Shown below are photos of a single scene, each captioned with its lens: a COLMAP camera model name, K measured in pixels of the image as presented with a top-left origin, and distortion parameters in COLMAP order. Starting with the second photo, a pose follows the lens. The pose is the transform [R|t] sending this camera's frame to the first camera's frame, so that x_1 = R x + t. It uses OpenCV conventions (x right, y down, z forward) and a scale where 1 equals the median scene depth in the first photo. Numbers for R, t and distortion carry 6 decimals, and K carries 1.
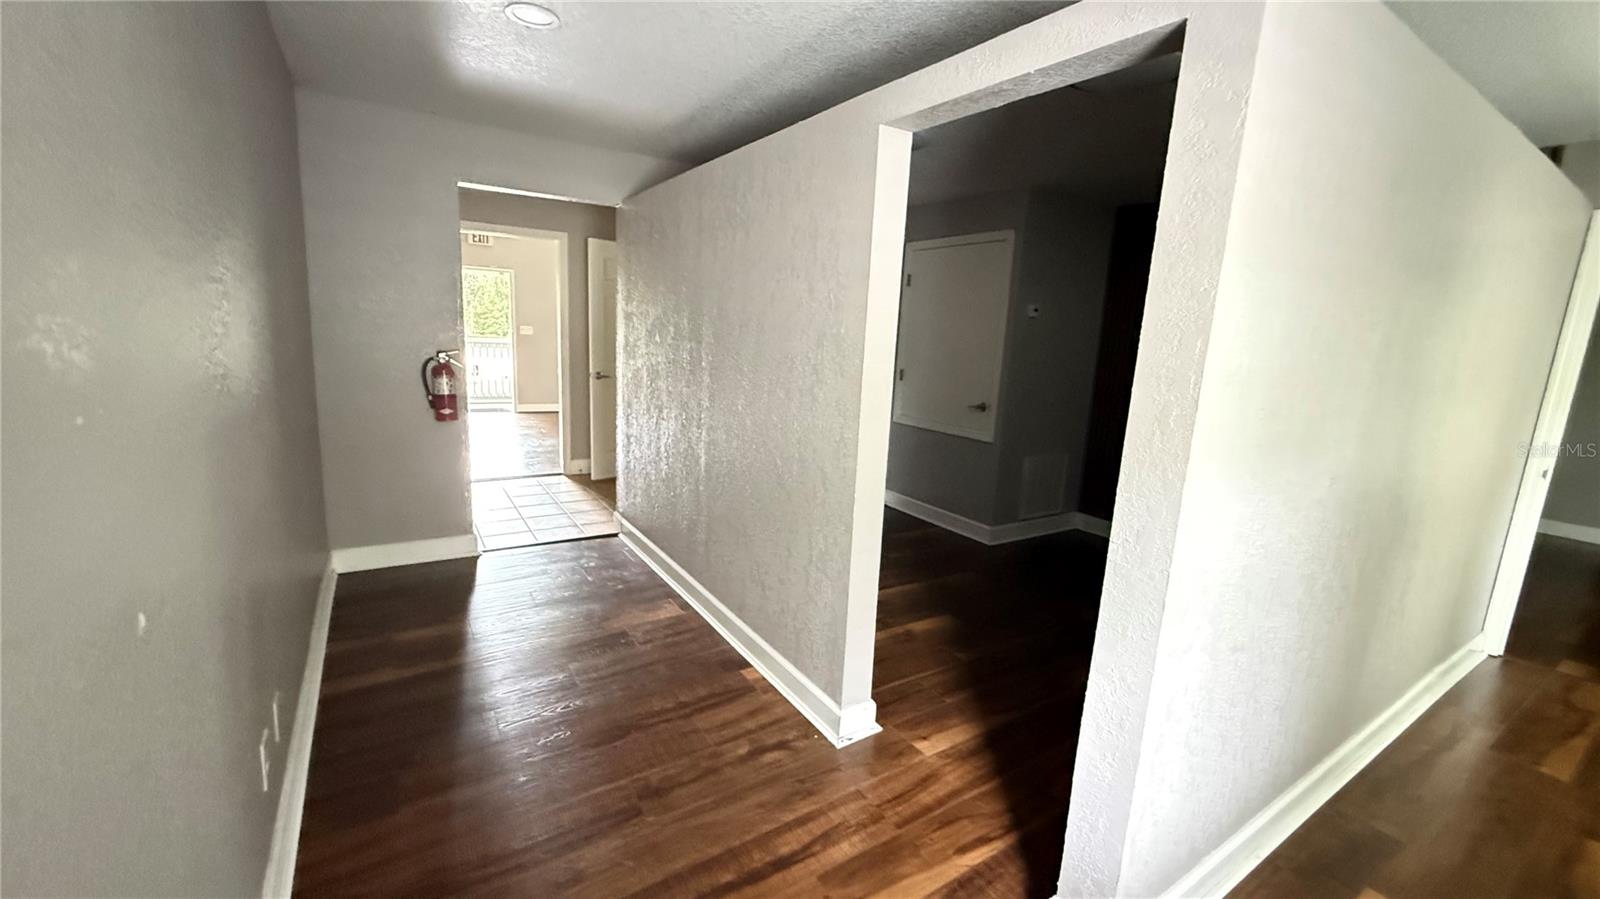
lens RADIAL K [[641.8, 0, 795.2], [0, 641.8, 452.4], [0, 0, 1]] dist [-0.001038, 0.000408]
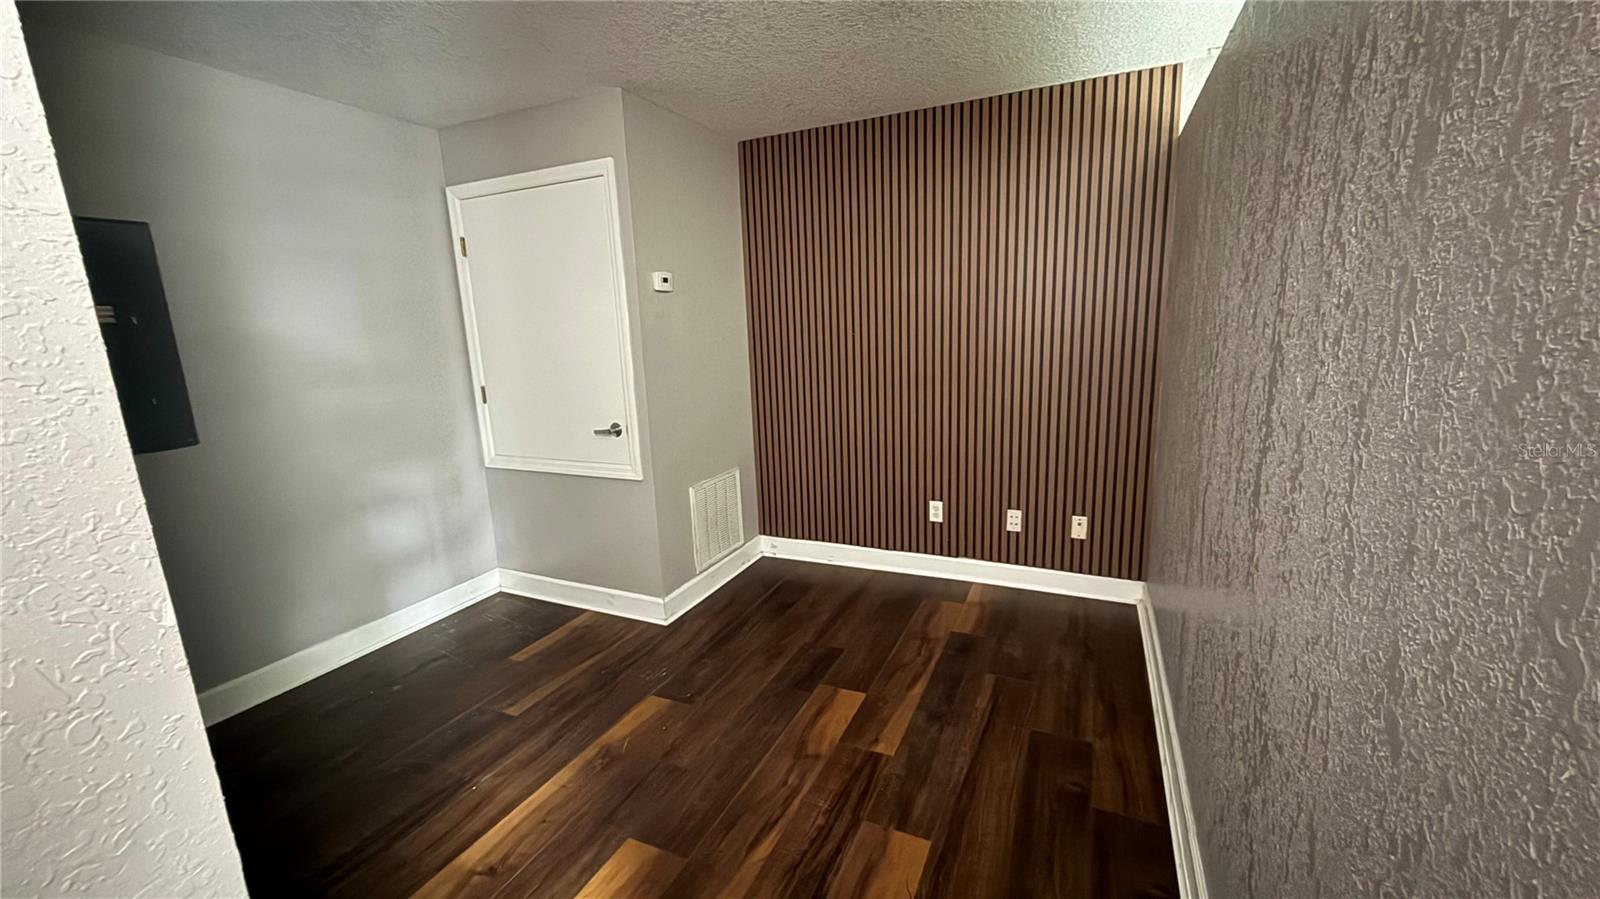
lens RADIAL K [[641.8, 0, 795.2], [0, 641.8, 452.4], [0, 0, 1]] dist [-0.001038, 0.000408]
pose [[0.840757, -0.187045, 0.508076, 0.109522], [0.177350, 0.981798, 0.067966, -0.062912], [-0.511541, 0.032964, 0.858626, 0.346662]]
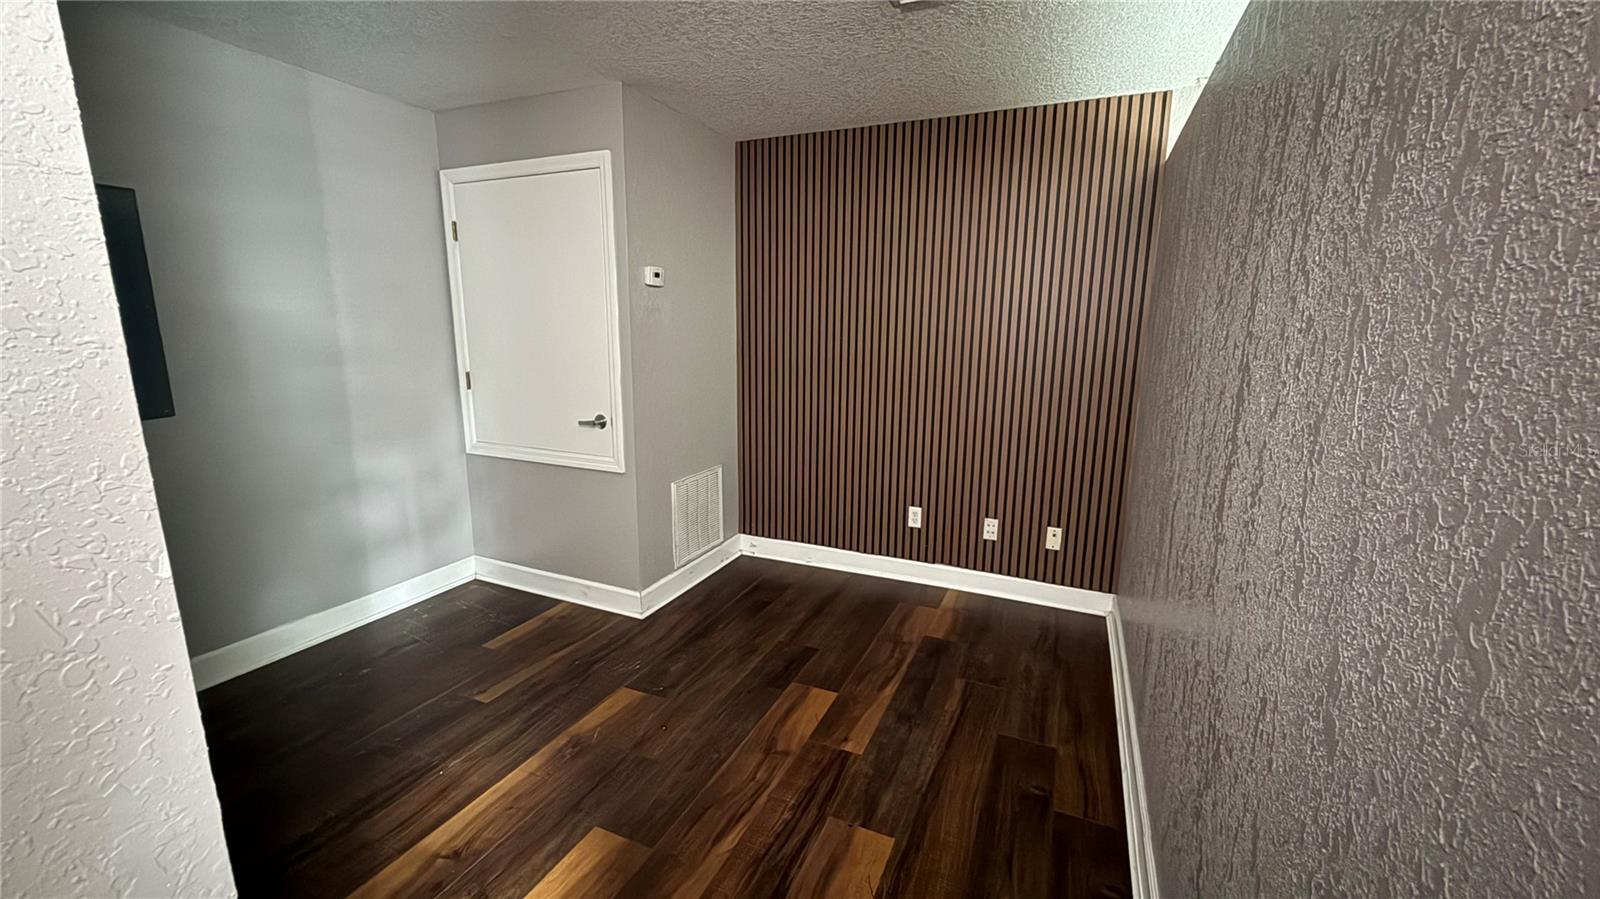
lens RADIAL K [[641.8, 0, 795.2], [0, 641.8, 452.4], [0, 0, 1]] dist [-0.001038, 0.000408]
pose [[0.834961, -0.146852, 0.530353, 0.106343], [0.130794, 0.989078, 0.067954, -0.060644], [-0.534539, 0.012628, 0.845049, 0.341884]]
